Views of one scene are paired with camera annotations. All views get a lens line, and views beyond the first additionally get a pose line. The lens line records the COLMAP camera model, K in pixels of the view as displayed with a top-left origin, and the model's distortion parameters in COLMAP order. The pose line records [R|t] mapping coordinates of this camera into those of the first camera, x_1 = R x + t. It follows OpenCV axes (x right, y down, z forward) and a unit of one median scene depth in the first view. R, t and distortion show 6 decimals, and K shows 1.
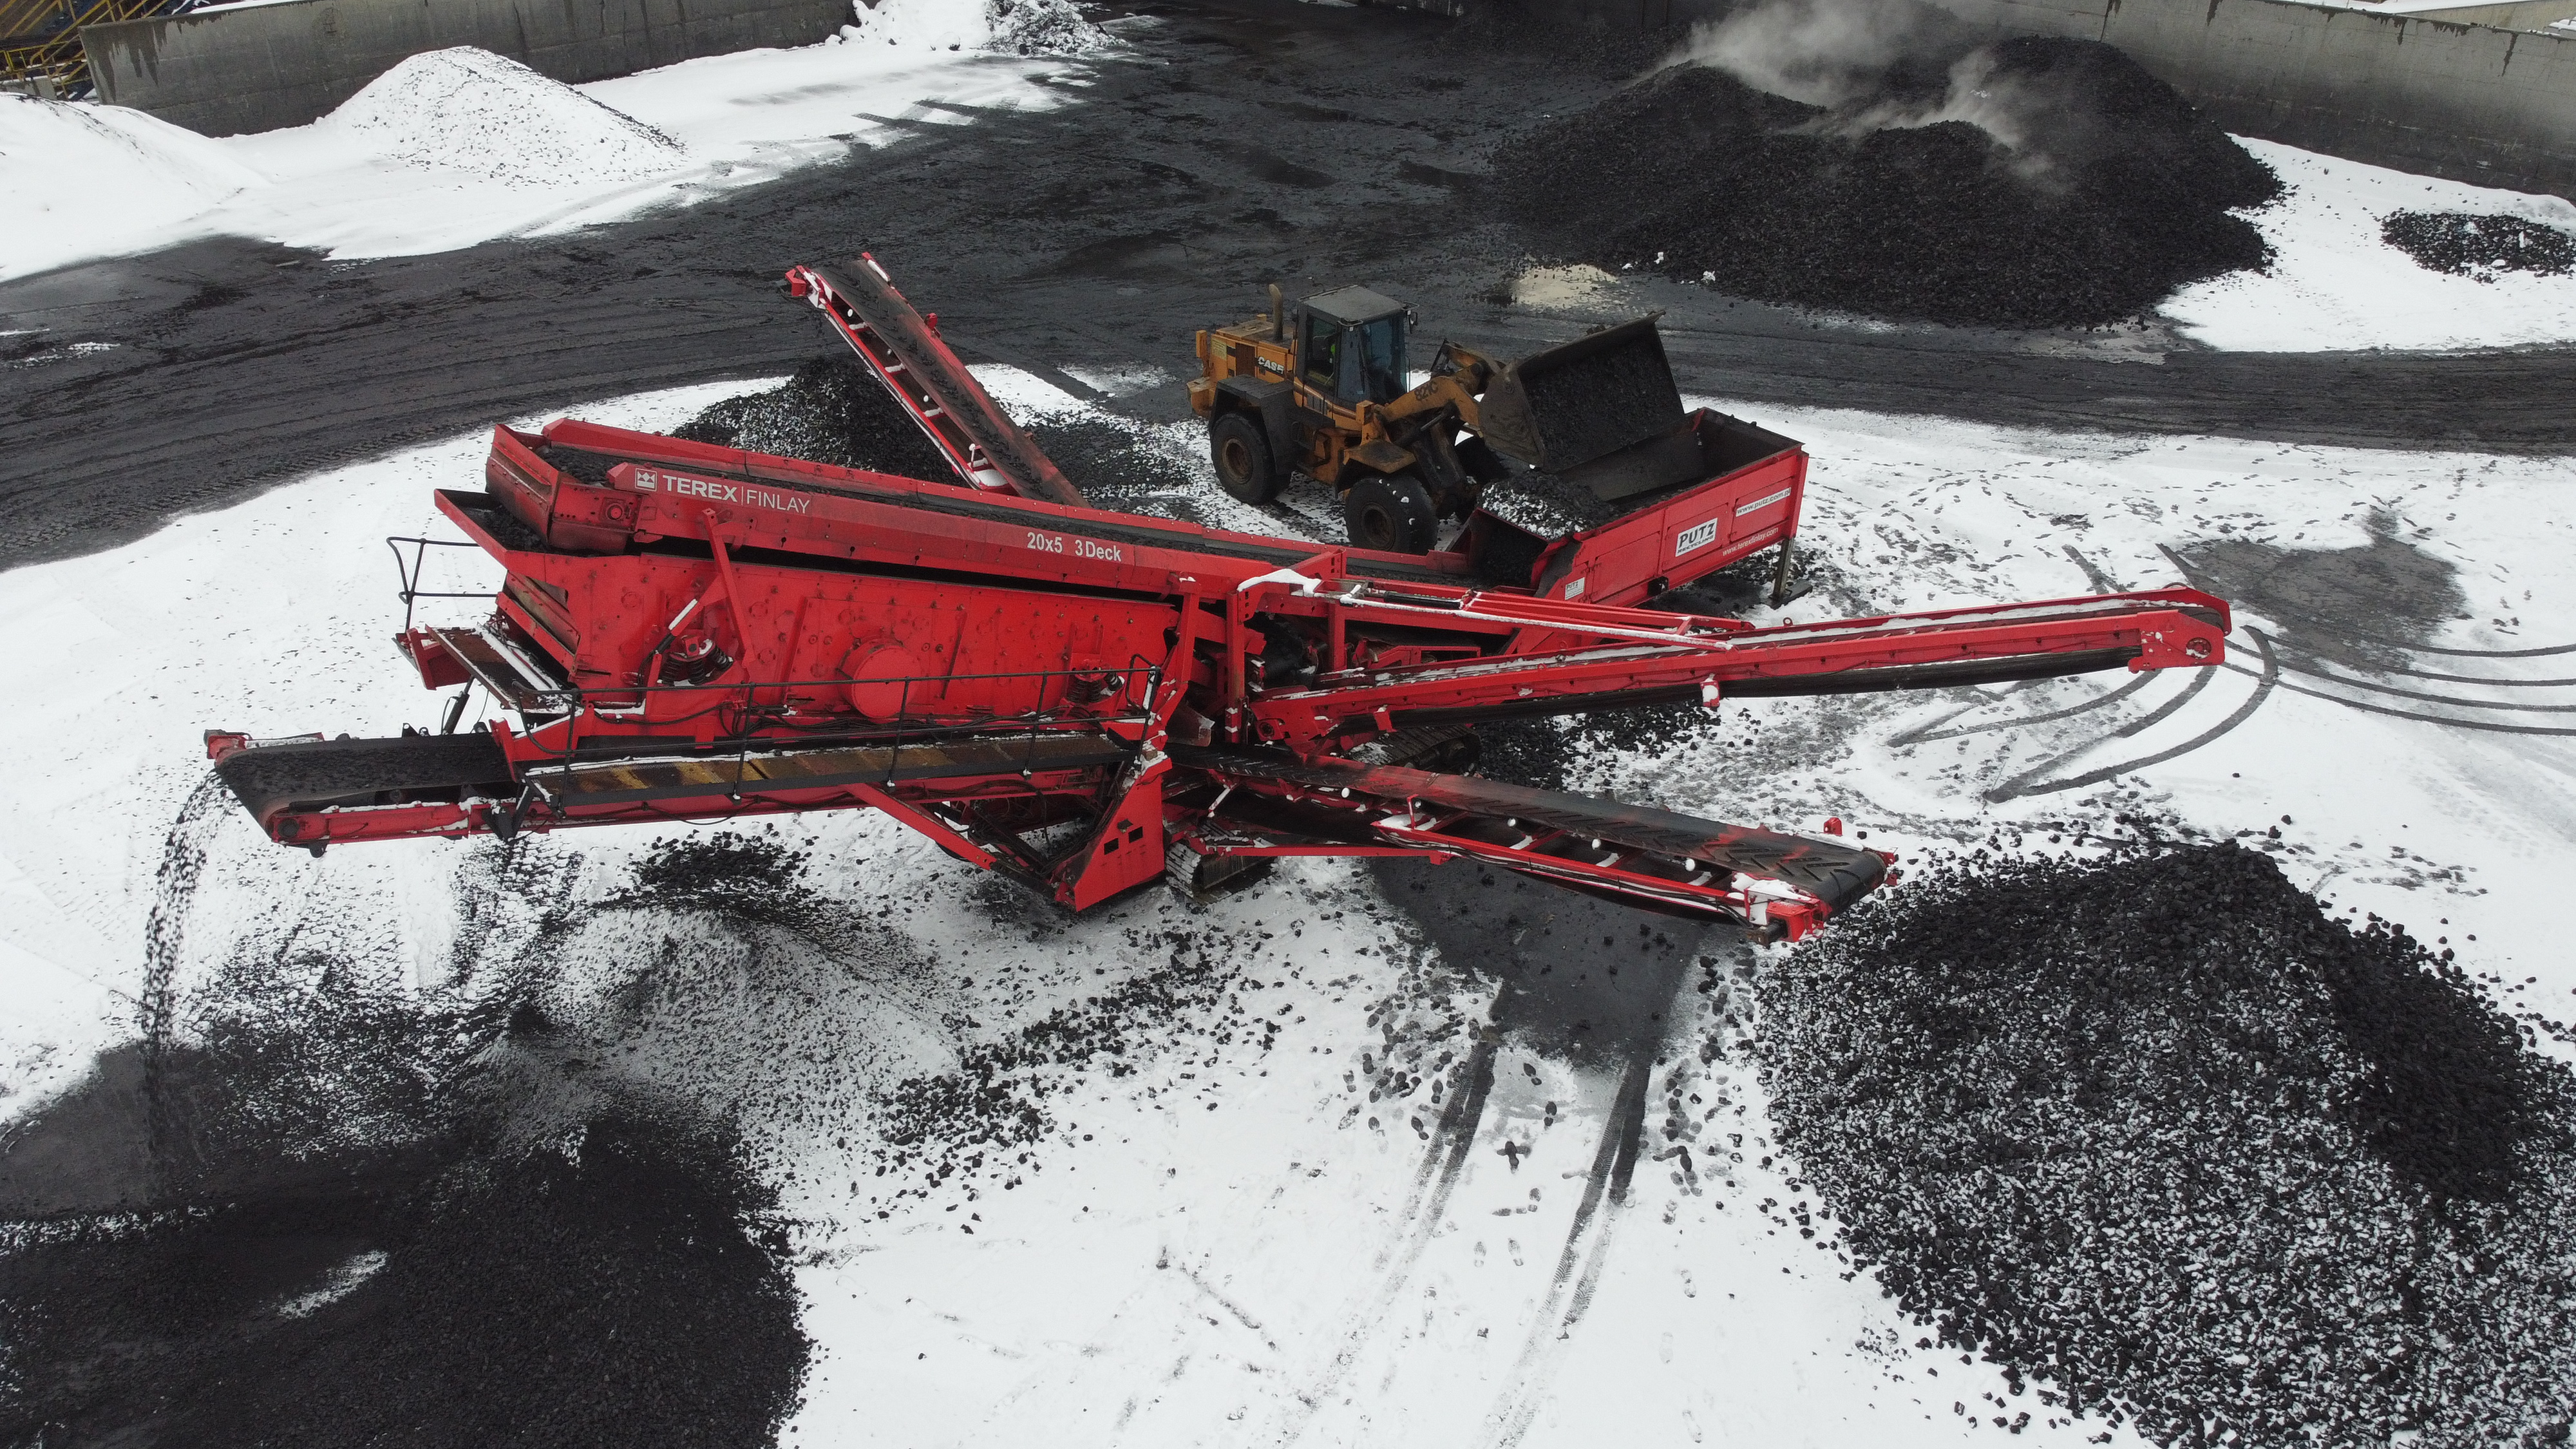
lens RADIAL K [[1972.2, 0, 1288.0], [0, 1972.2, 724.5], [0, 0, 1]] dist [0.002507, -0.005288]
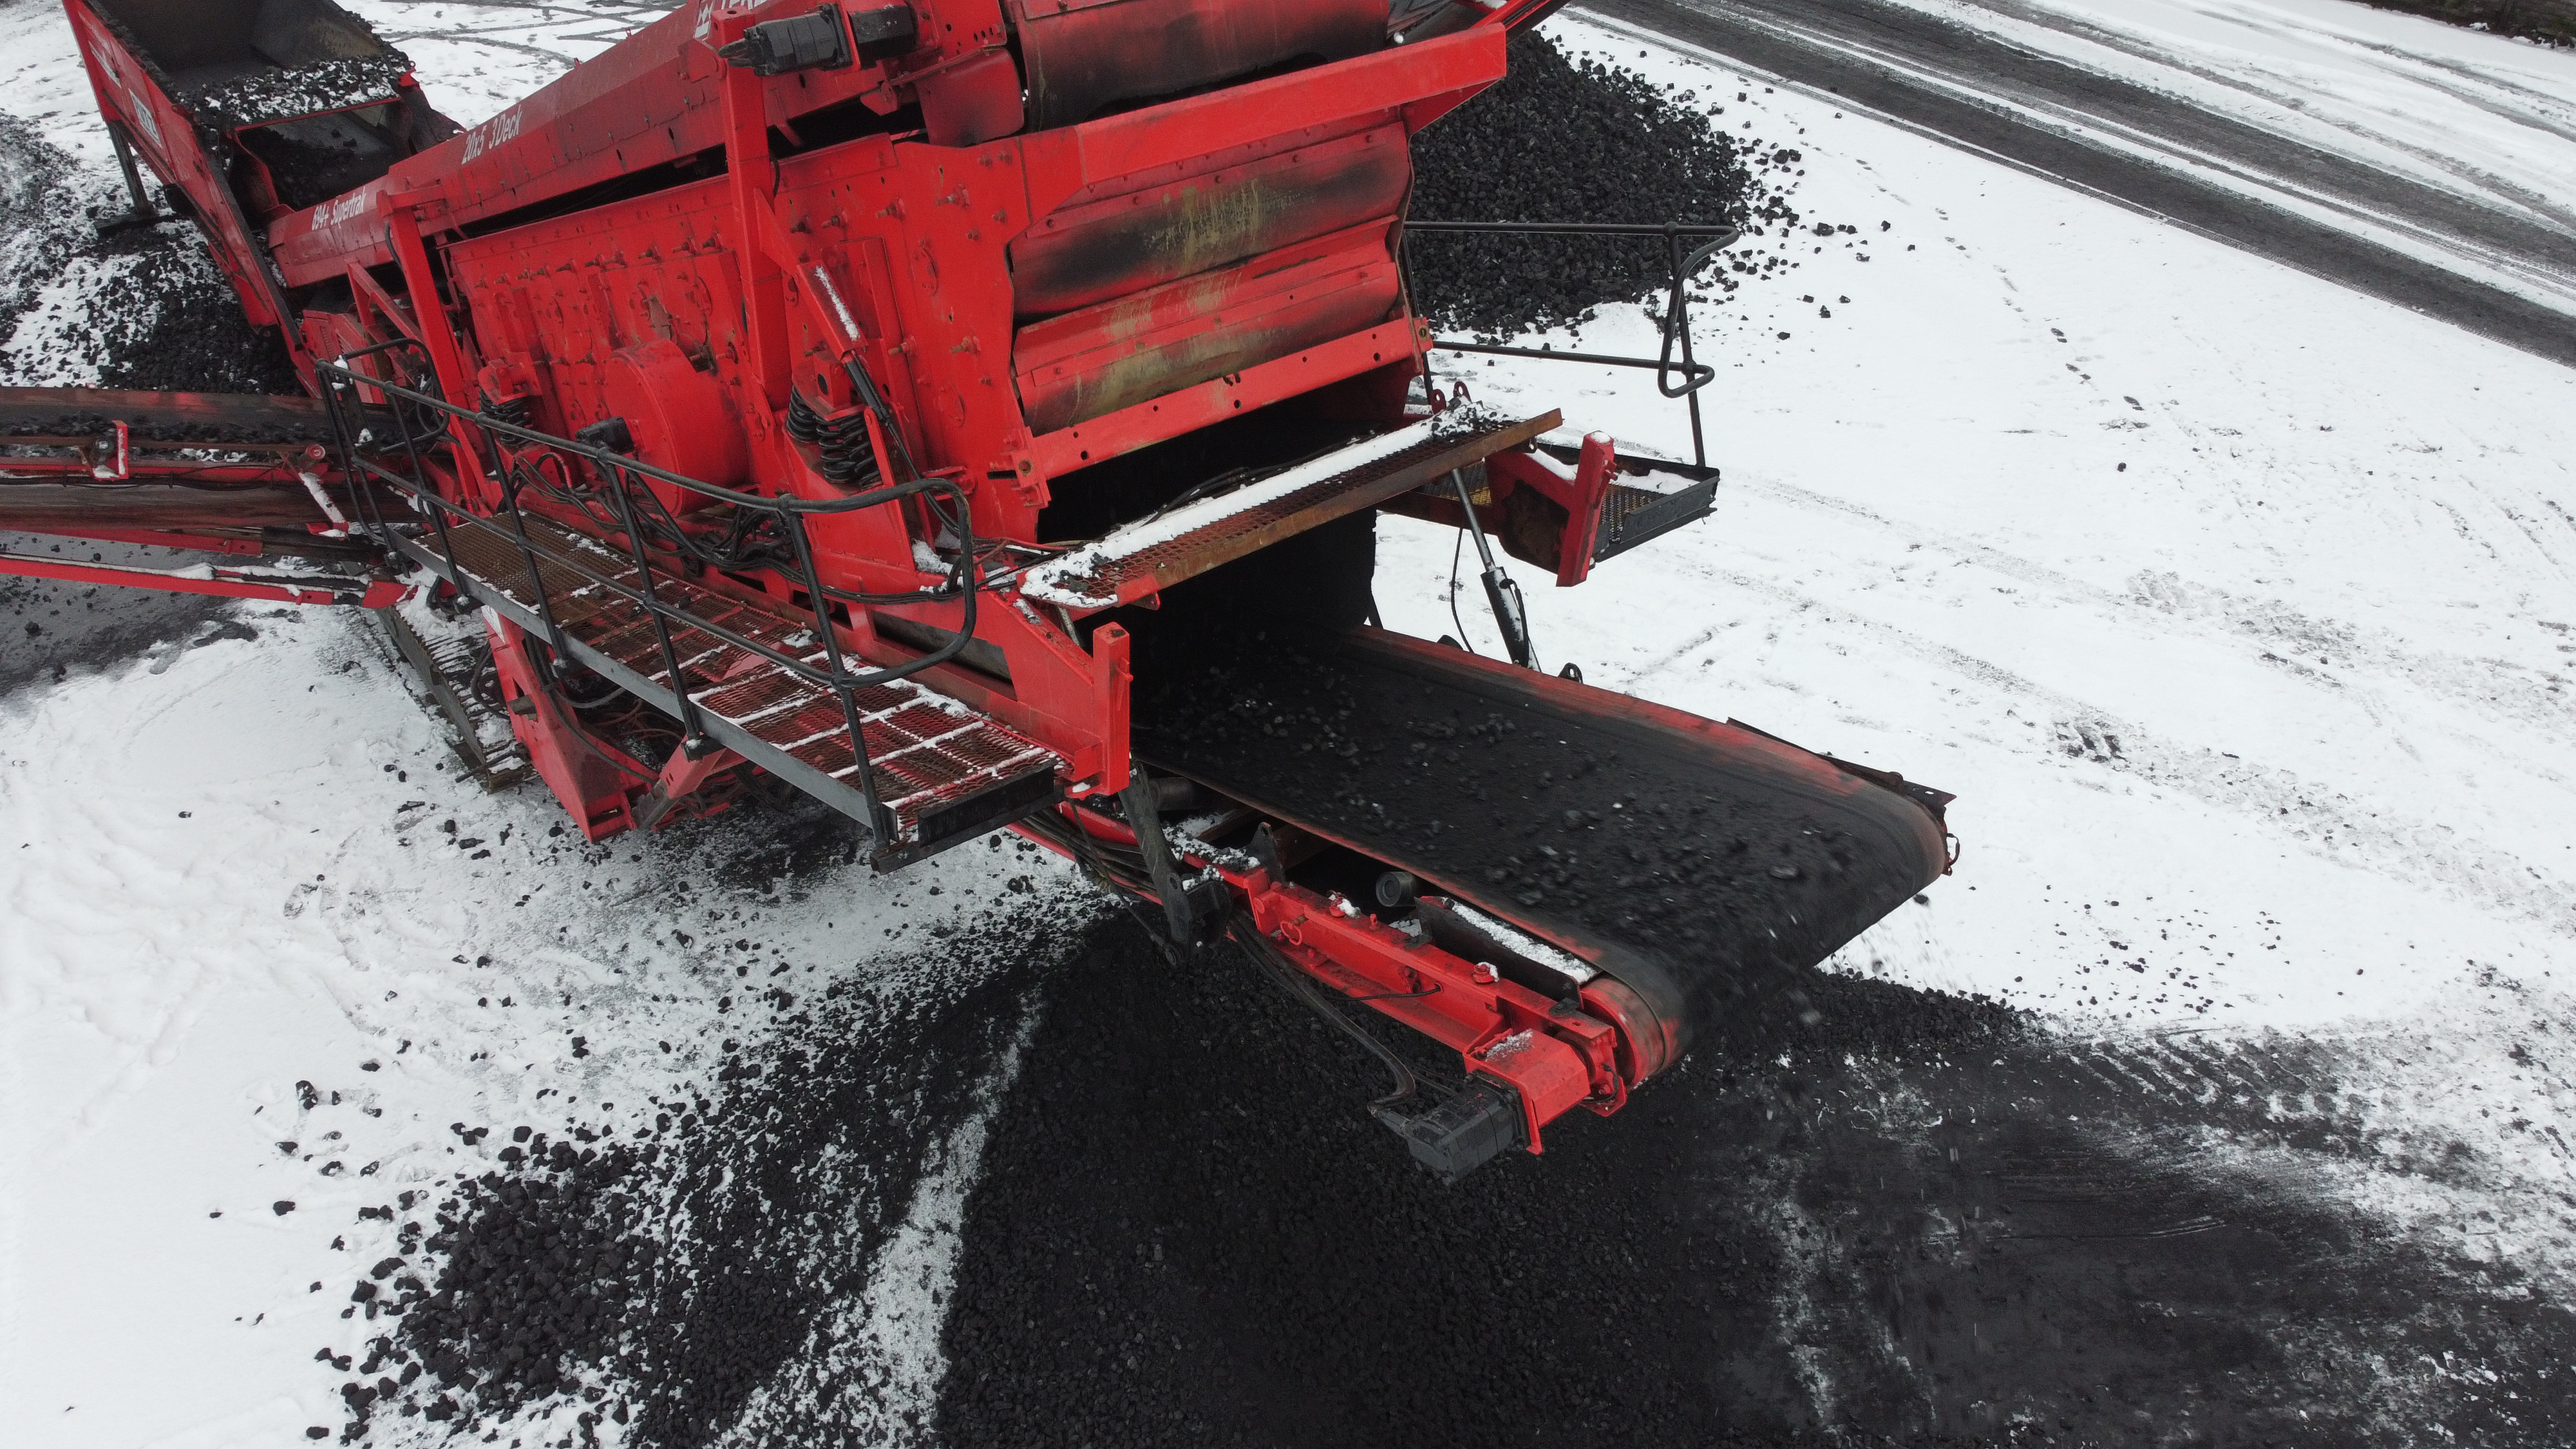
lens RADIAL K [[1972.2, 0, 1288.0], [0, 1972.2, 724.5], [0, 0, 1]] dist [0.002507, -0.005288]
pose [[0.043183, -0.605959, 0.794323, -0.593164], [0.487826, 0.706631, 0.512542, -0.162743], [-0.871872, 0.365358, 0.326117, 0.724602]]
